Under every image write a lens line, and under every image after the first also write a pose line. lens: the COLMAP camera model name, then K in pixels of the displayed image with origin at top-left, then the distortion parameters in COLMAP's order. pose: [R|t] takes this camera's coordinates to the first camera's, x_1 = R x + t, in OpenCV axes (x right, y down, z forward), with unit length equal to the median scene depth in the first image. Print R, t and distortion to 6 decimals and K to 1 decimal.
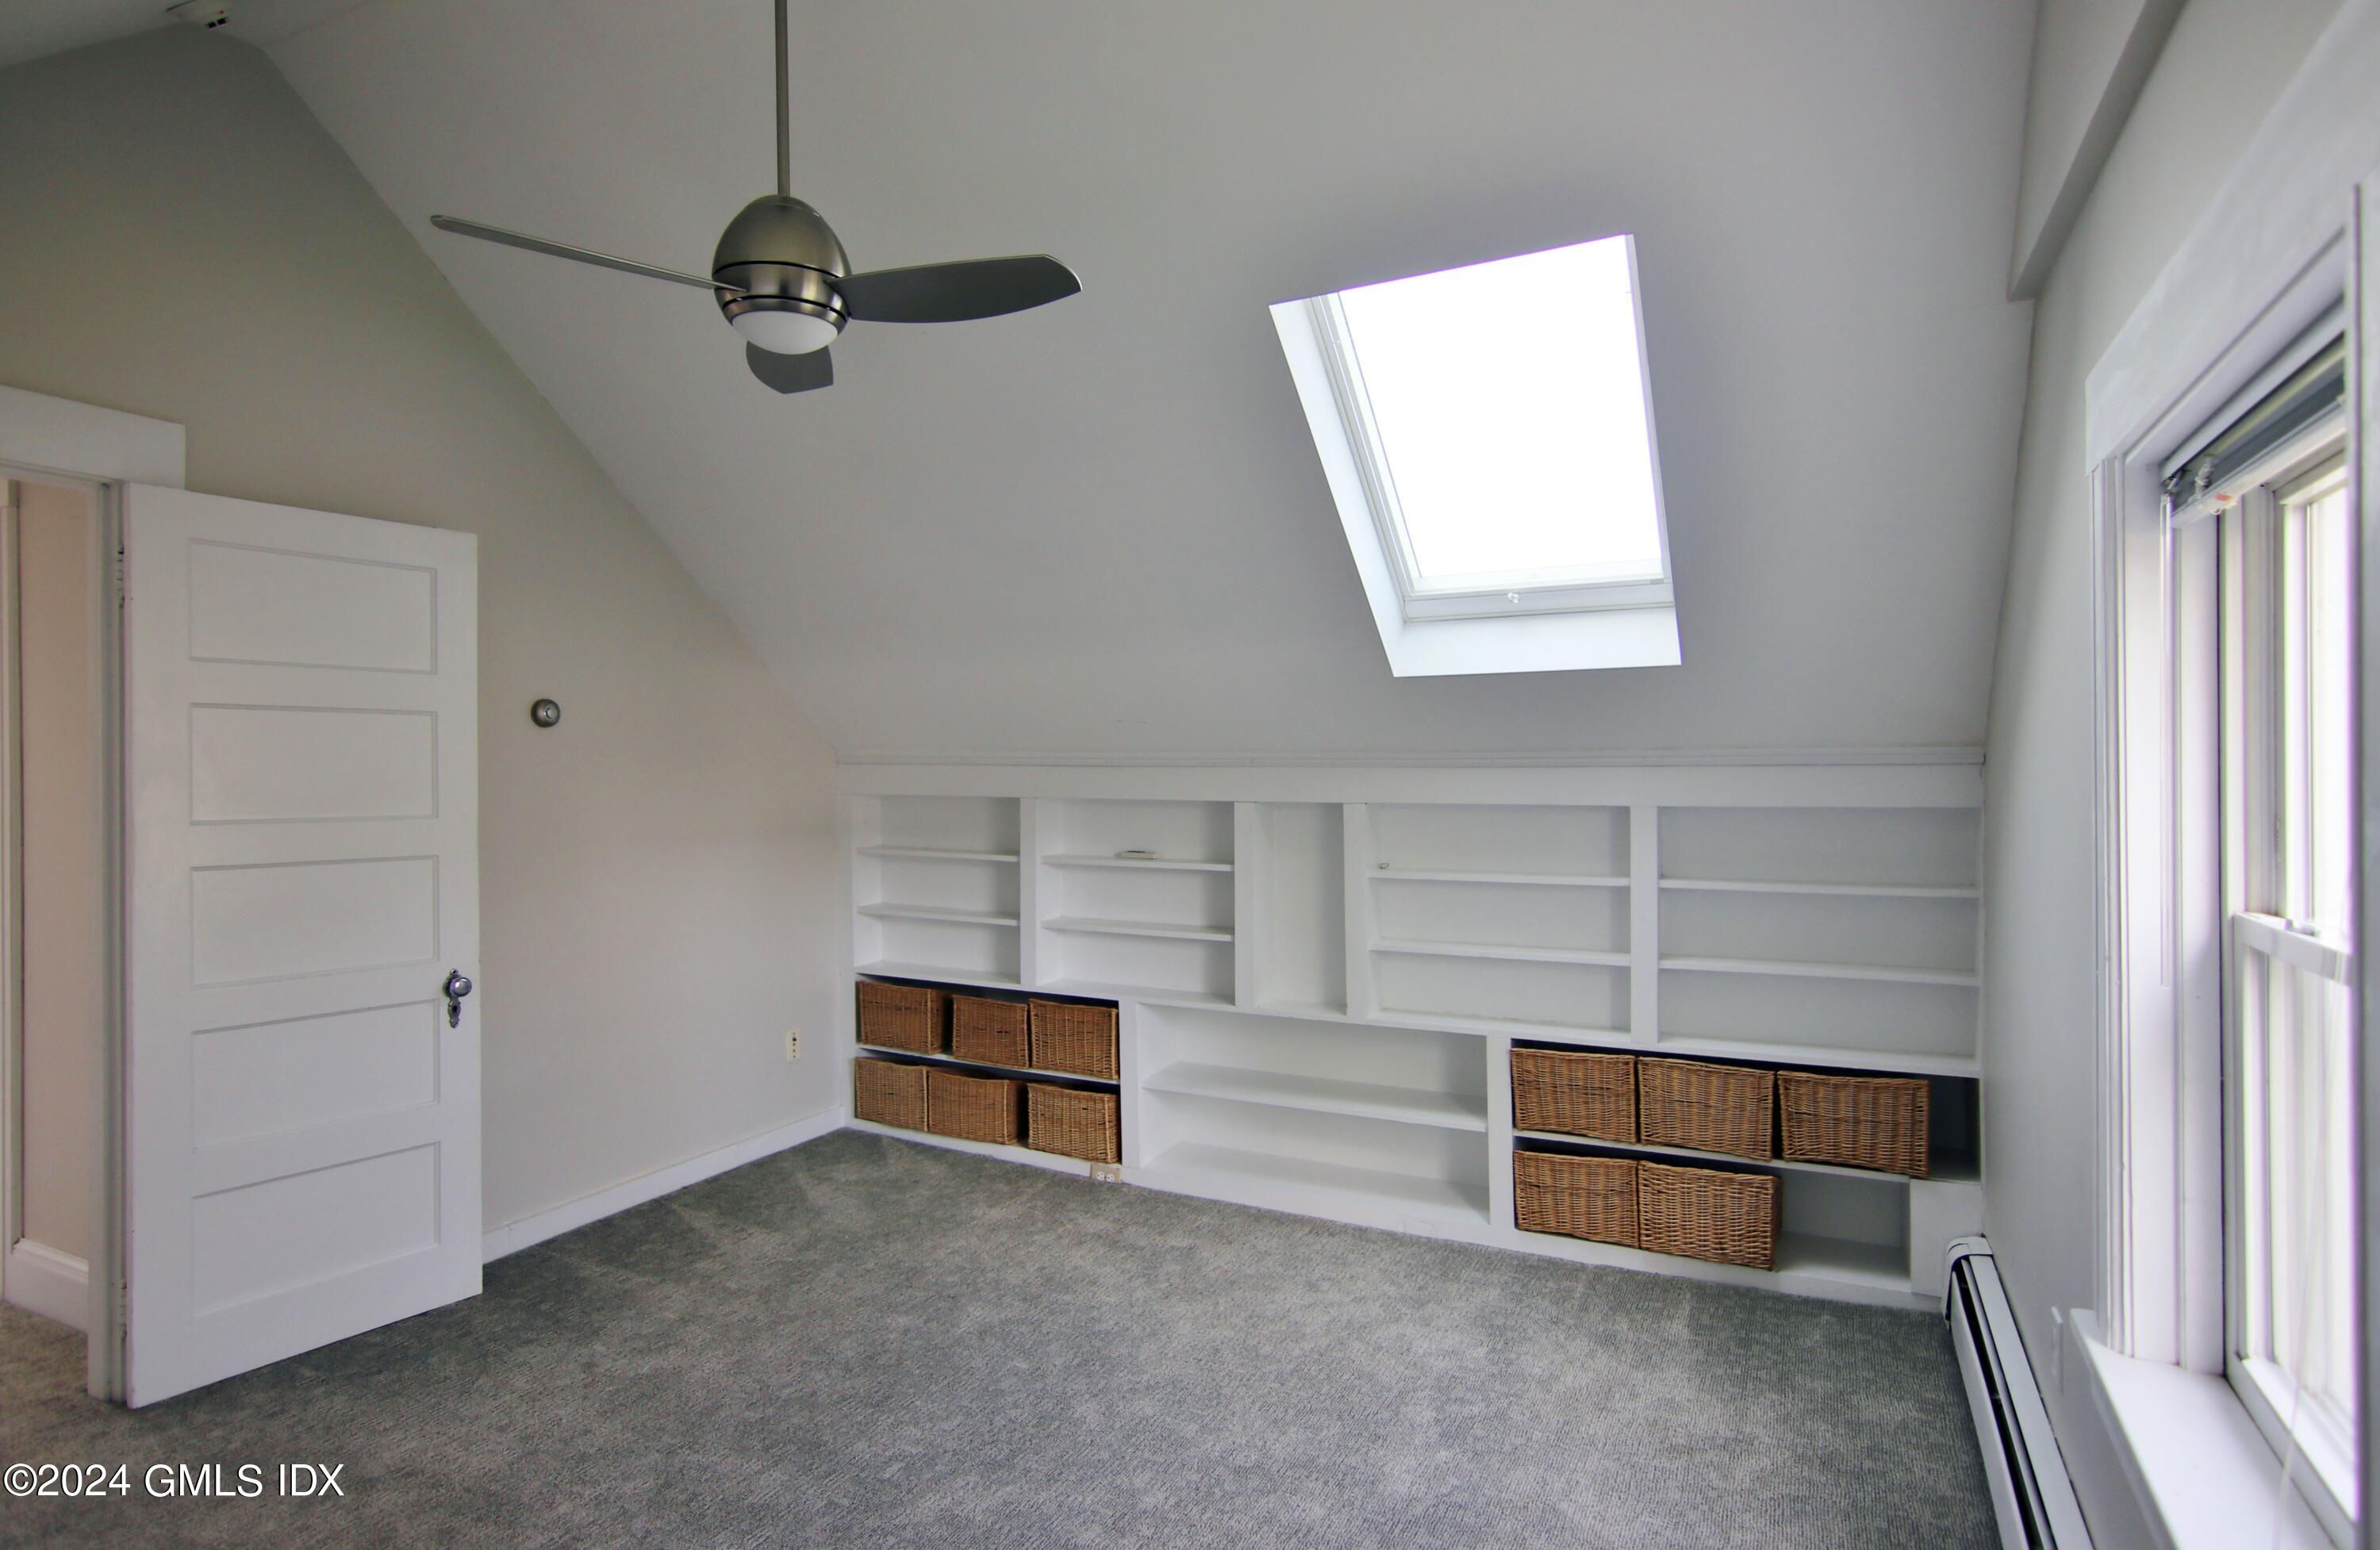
lens RADIAL K [[1249.6, 0, 1182.0], [0, 1249.6, 772.6], [0, 0, 1]] dist [-0.001824, 0.007143]
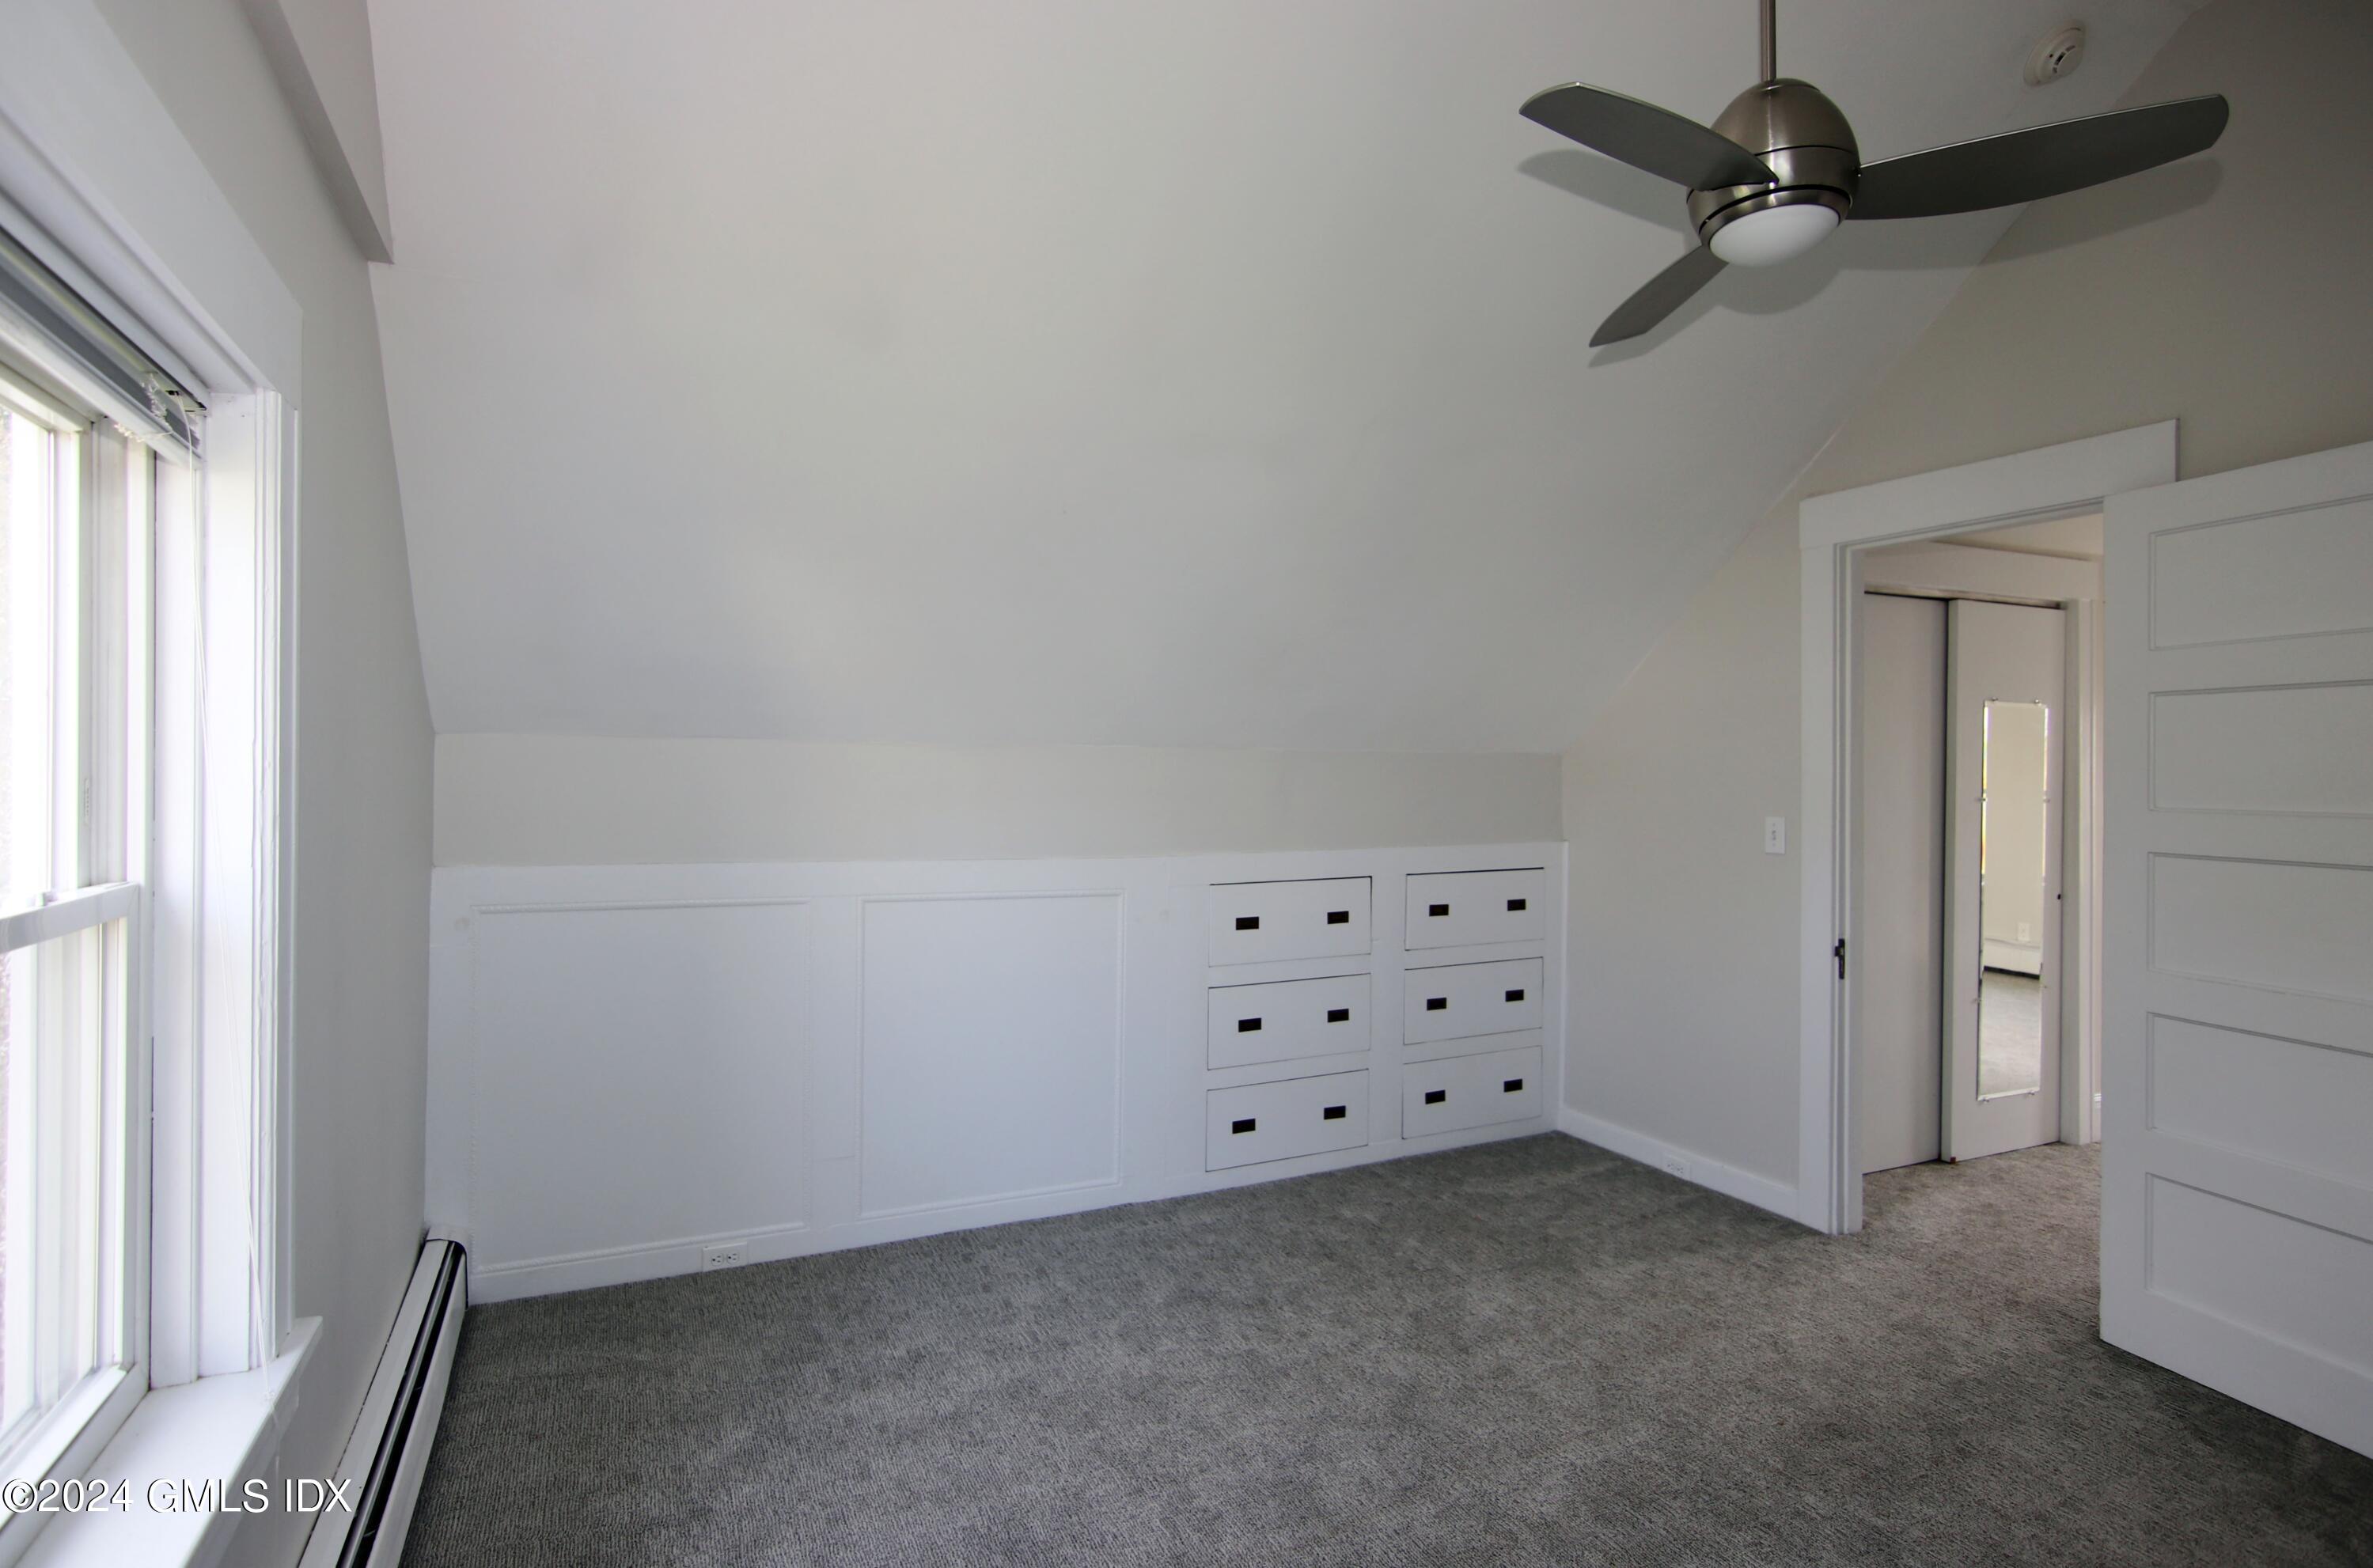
lens RADIAL K [[1223.2, 0, 1165.8], [0, 1223.2, 766.6], [0, 0, 1]] dist [-0.003397, -0.006010]
pose [[-0.609889, -0.005929, -0.792465, 0.361621], [-0.010413, 0.999946, 0.000532, 0.010150], [0.792419, 0.008577, -0.609917, 0.709658]]
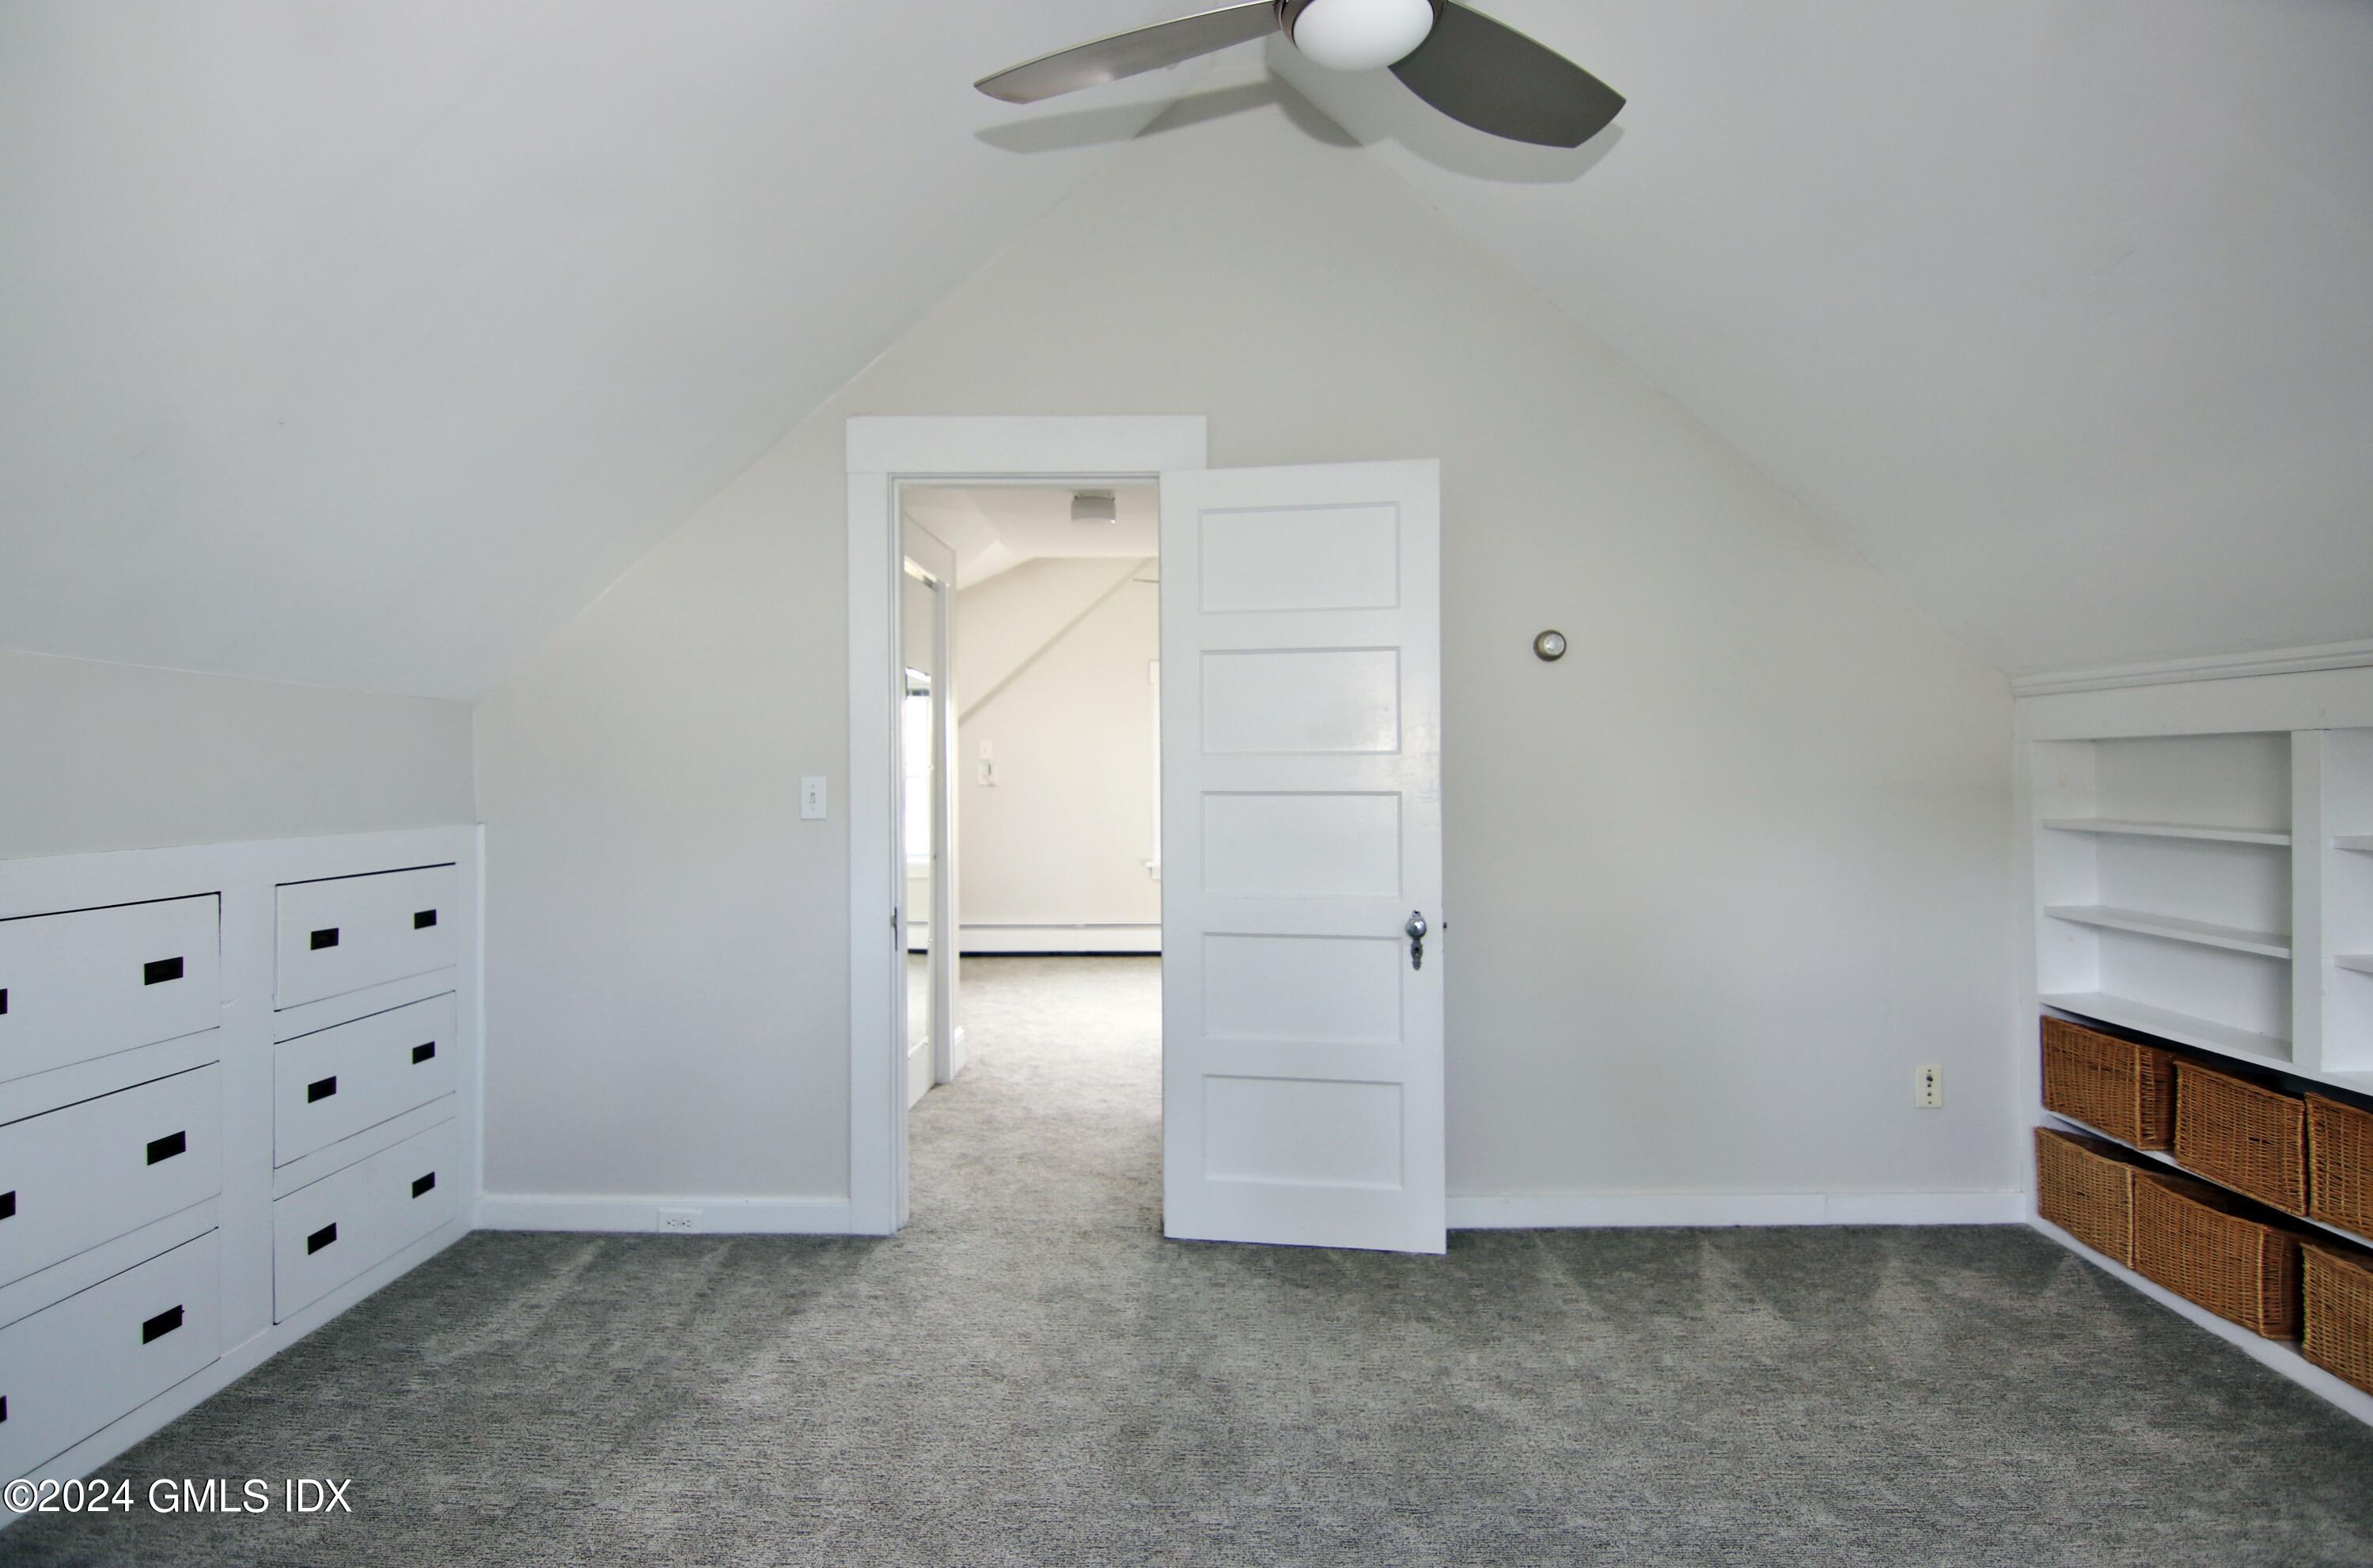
lens RADIAL K [[1223.2, 0, 1192.5], [0, 1223.2, 772.1], [0, 0, 1]] dist [-0.003397, -0.006010]
pose [[0.442709, -0.006740, -0.896640, 0.164215], [-0.001771, 0.999963, -0.008390, 0.049929], [0.896664, 0.005302, 0.442681, 0.358267]]
